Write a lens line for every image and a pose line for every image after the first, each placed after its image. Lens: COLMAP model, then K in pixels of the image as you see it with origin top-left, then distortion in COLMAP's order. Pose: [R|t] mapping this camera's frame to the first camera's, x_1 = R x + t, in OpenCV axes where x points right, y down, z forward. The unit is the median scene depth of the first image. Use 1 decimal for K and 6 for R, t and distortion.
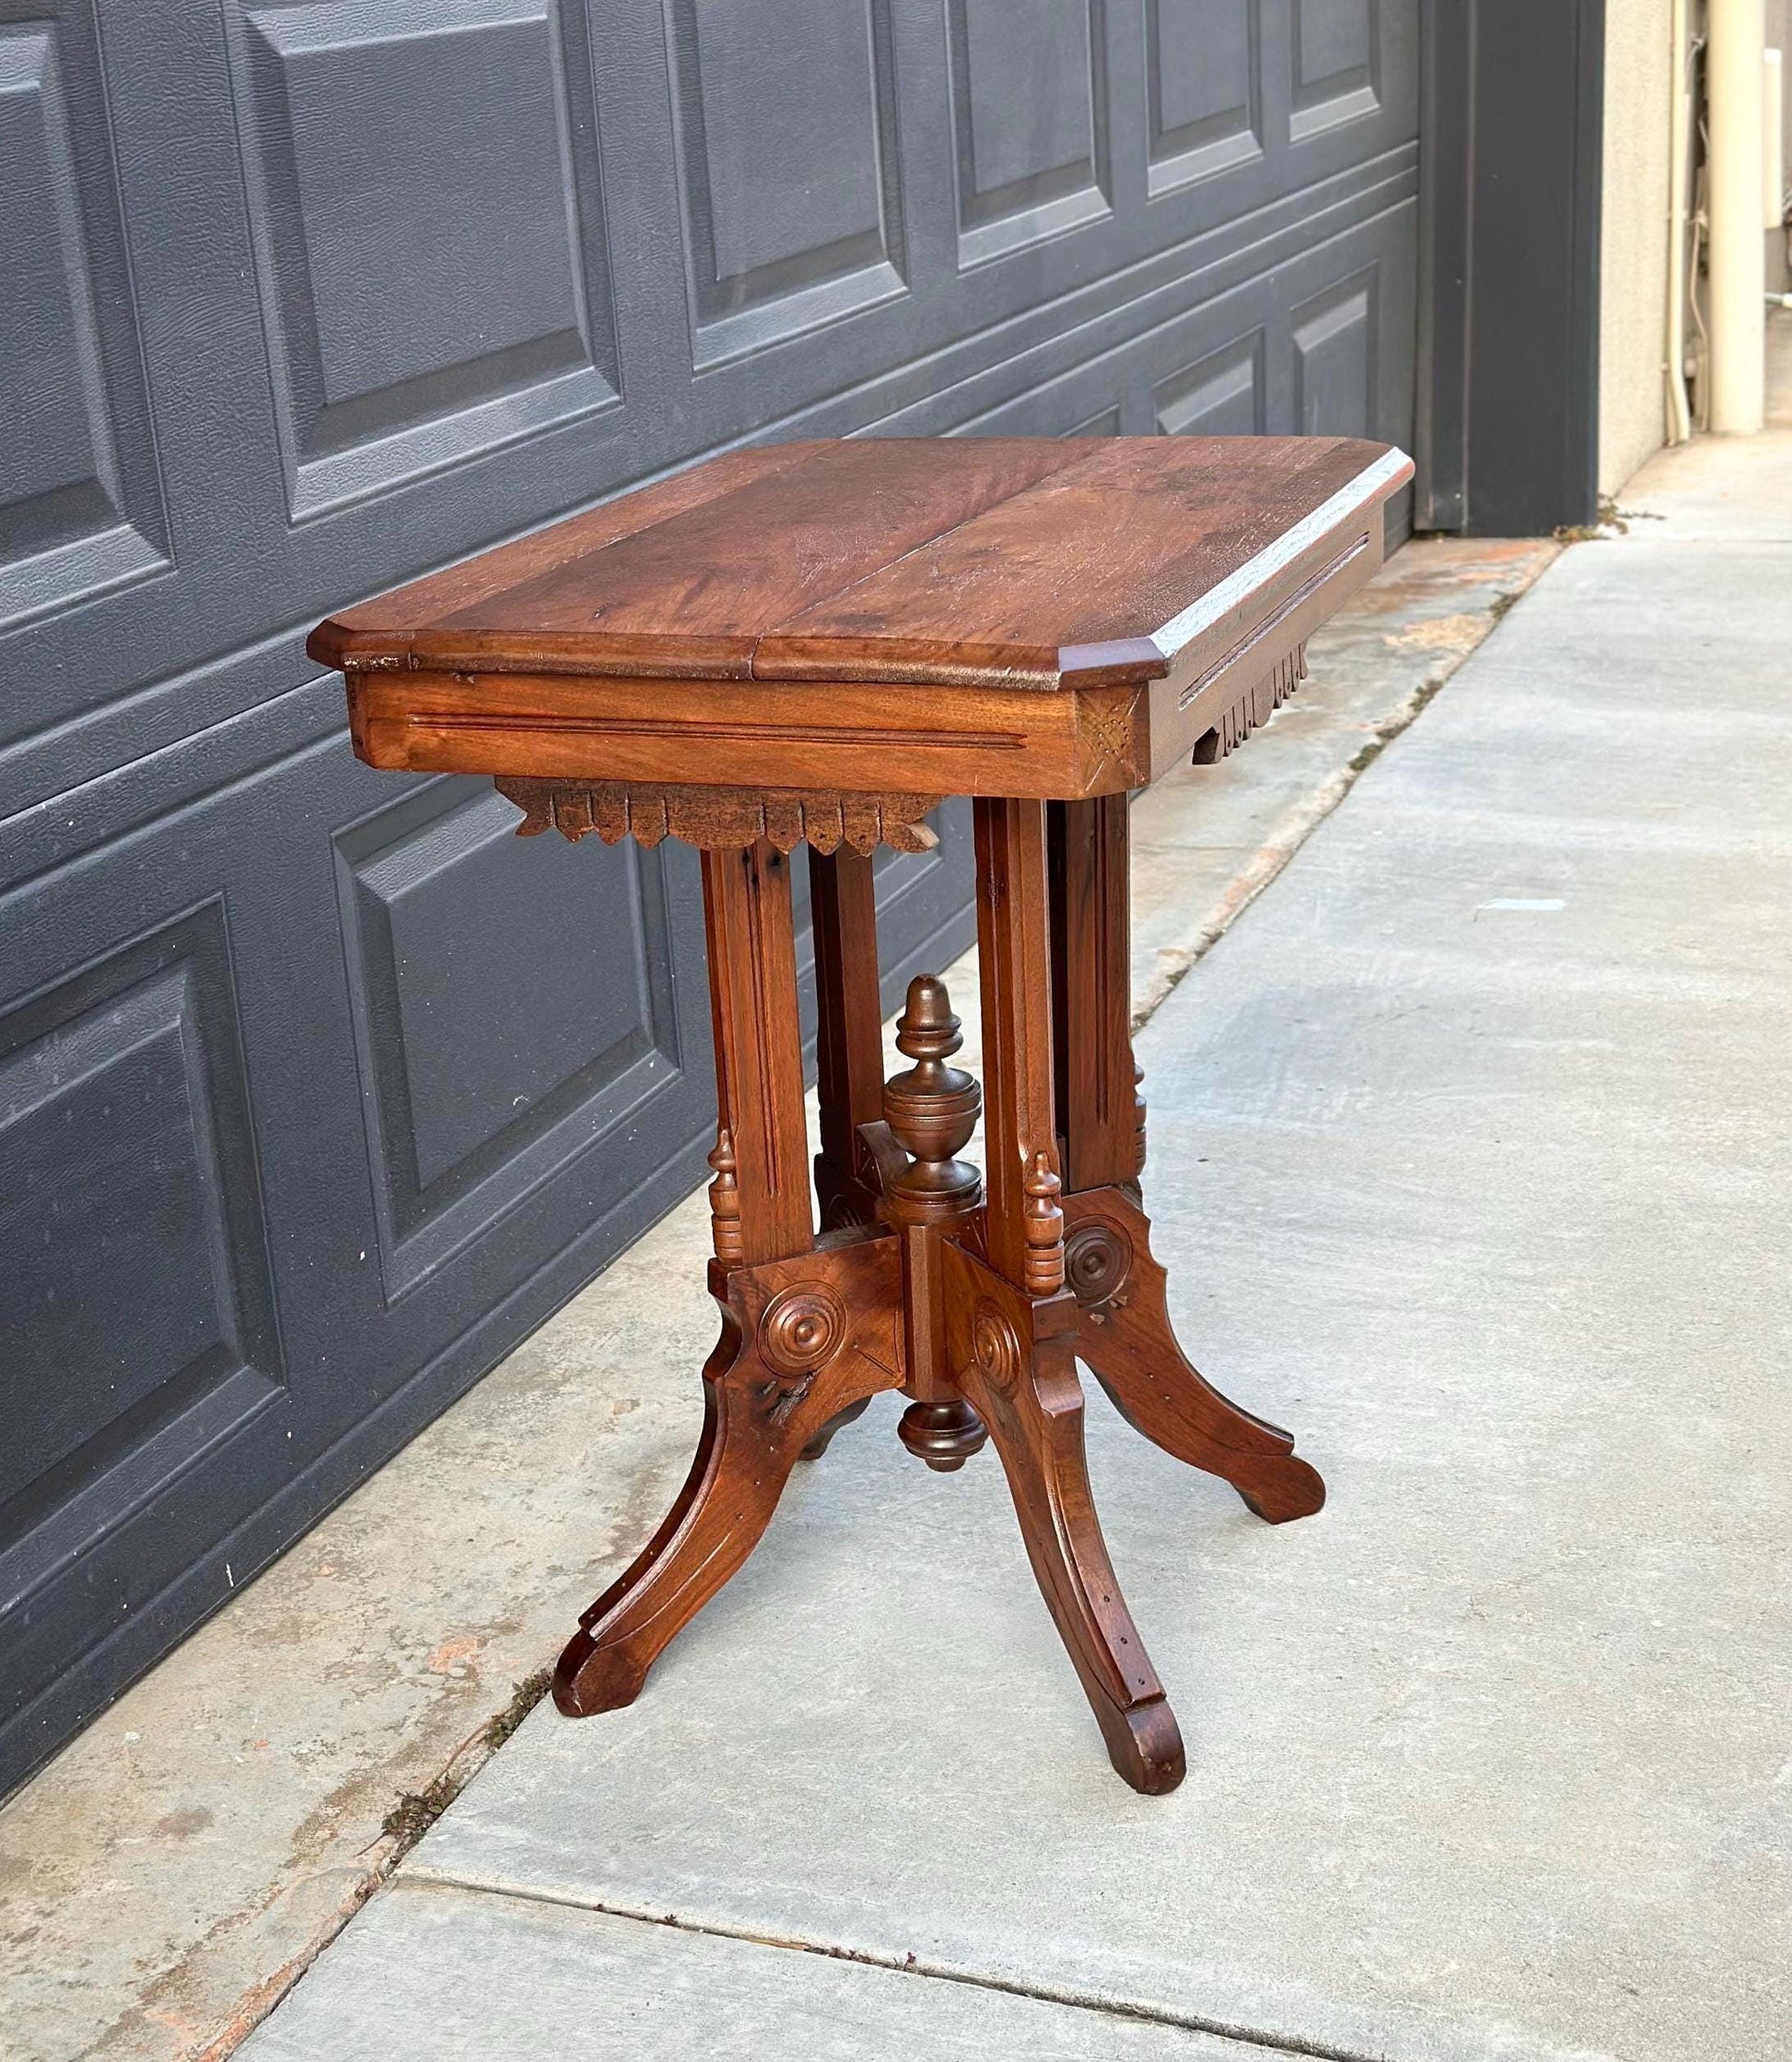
lens RADIAL K [[3477.0, 0, 896.5], [0, 3477.0, 1149.1], [0, 0, 1]] dist [0.142945, 0.000000]
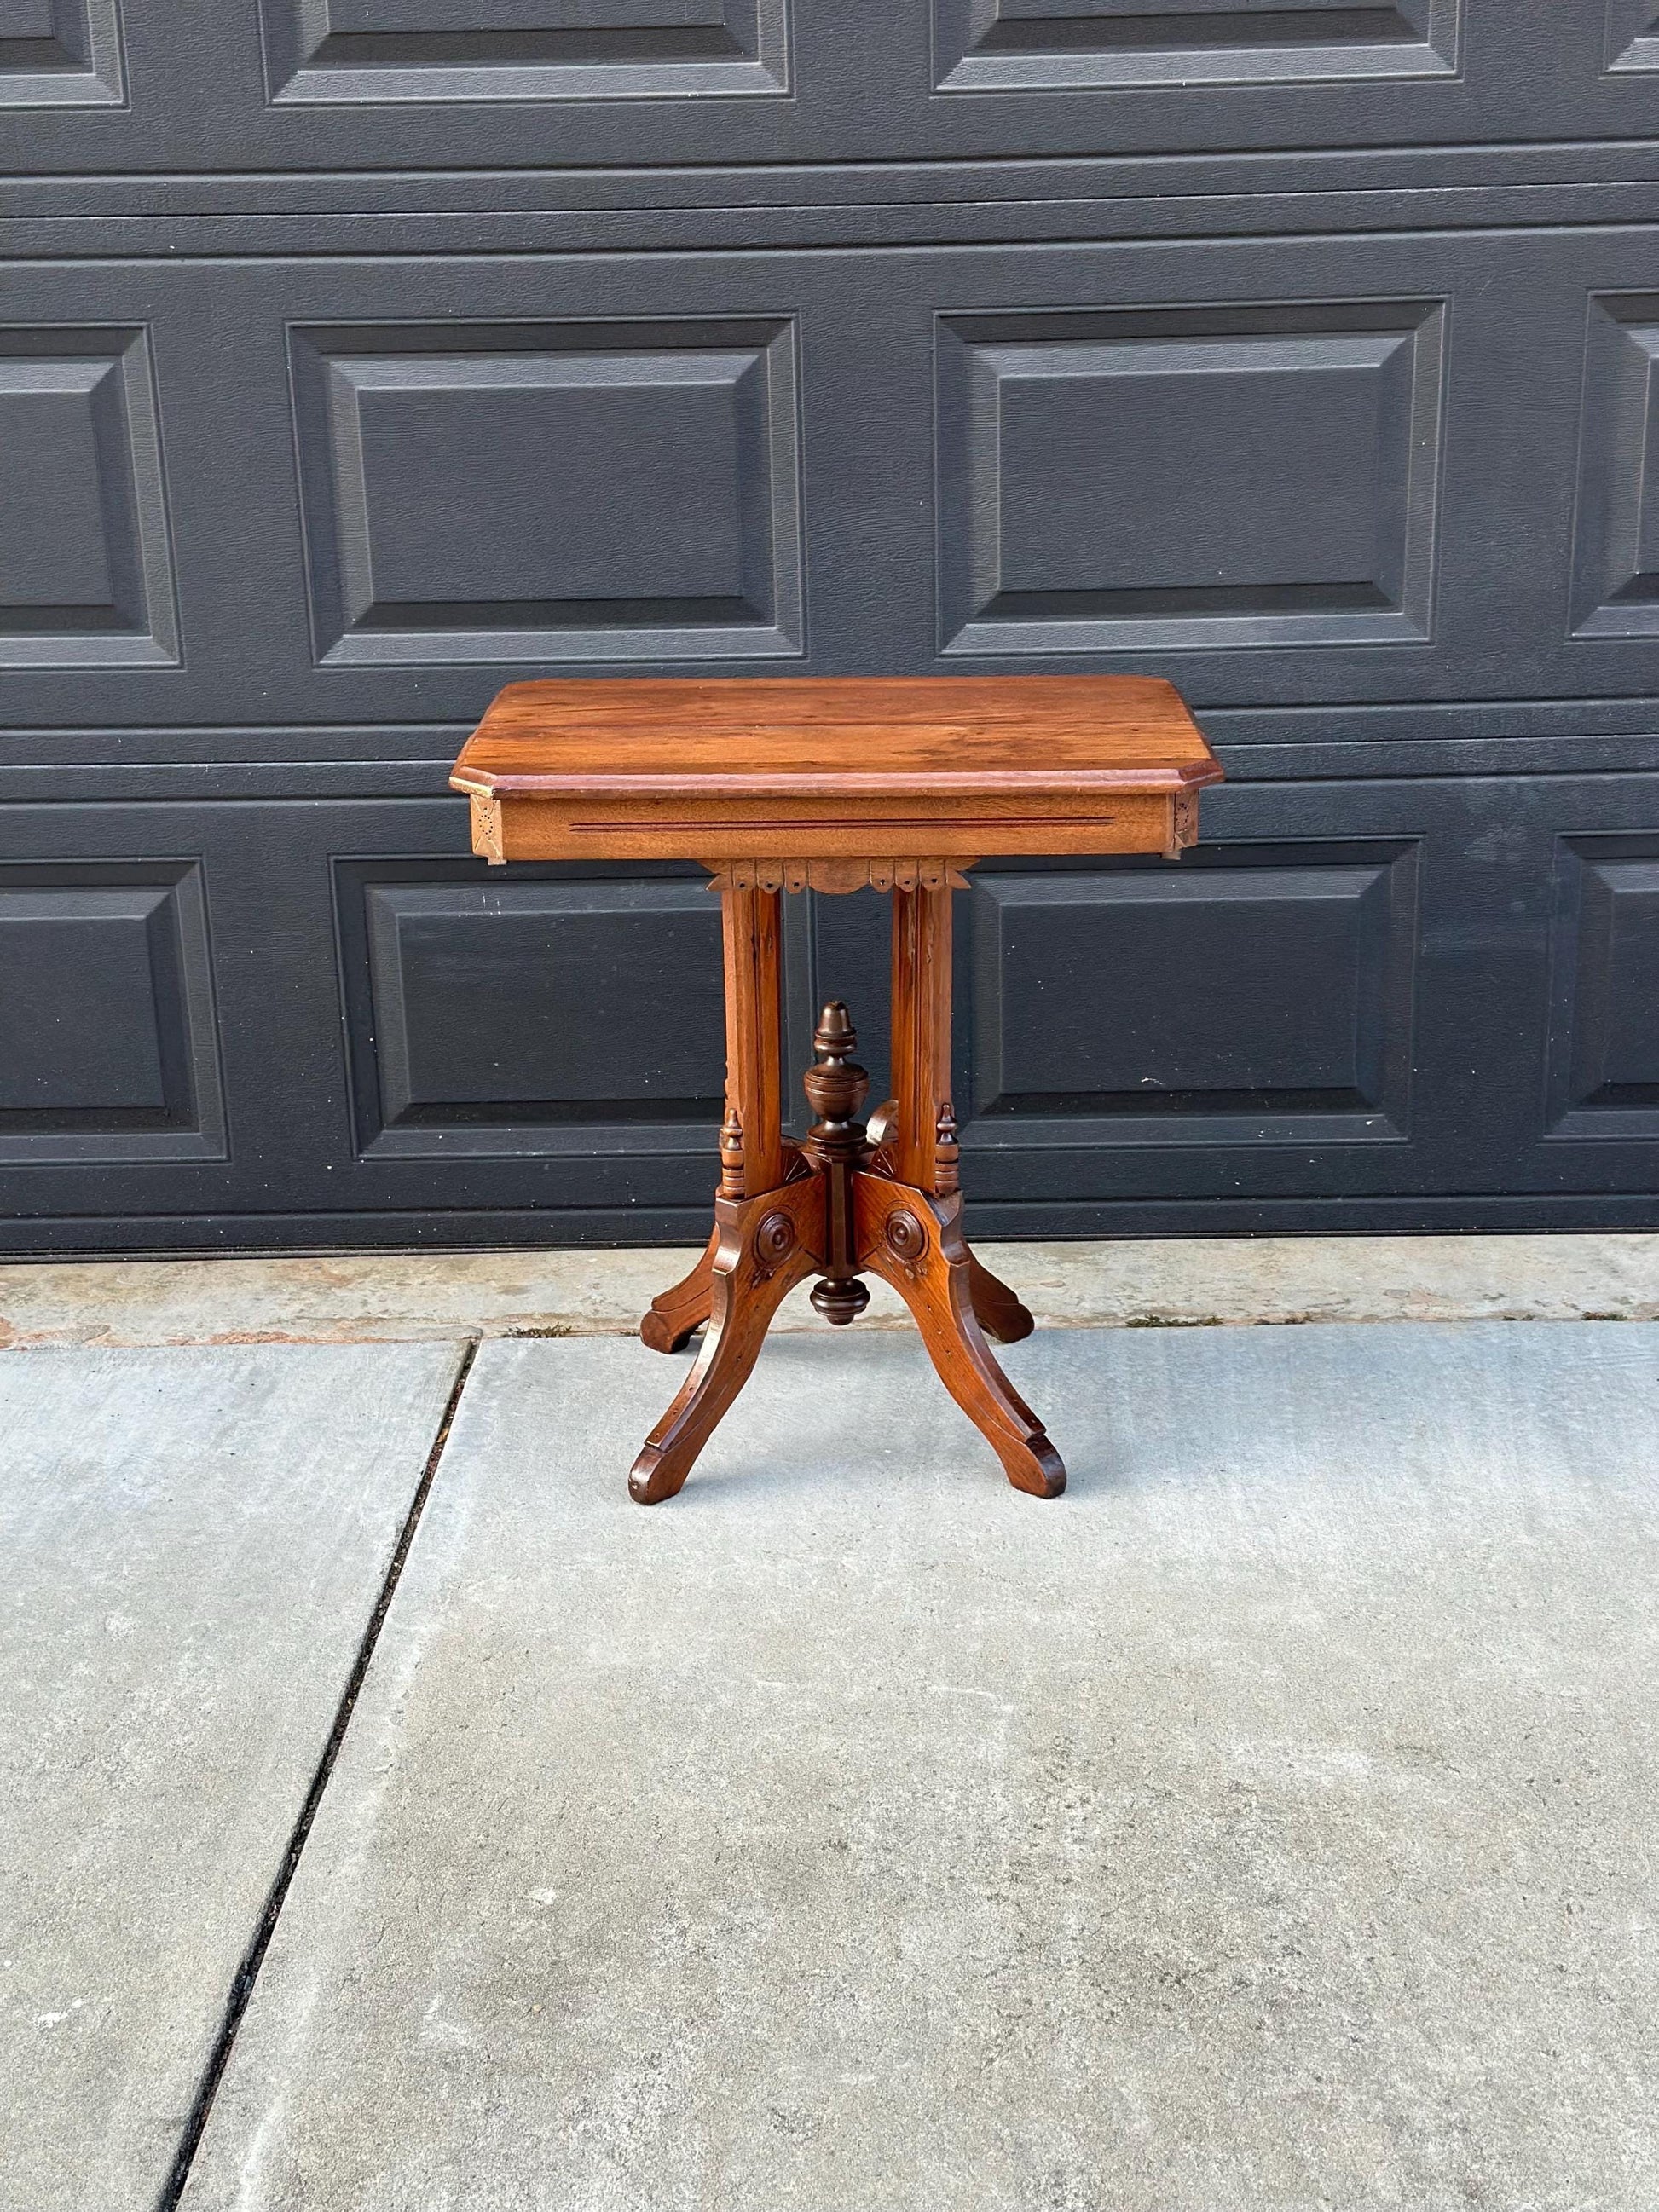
lens RADIAL K [[3117.4, 0, 821.4], [0, 3117.4, 1114.3], [0, 0, 1]] dist [0.143209, 0.000000]
pose [[0.332006, 0.340771, -0.879572, 1.228587], [-0.323003, 0.917163, 0.233414, -0.321530], [0.886251, 0.206609, 0.414573, 0.415396]]
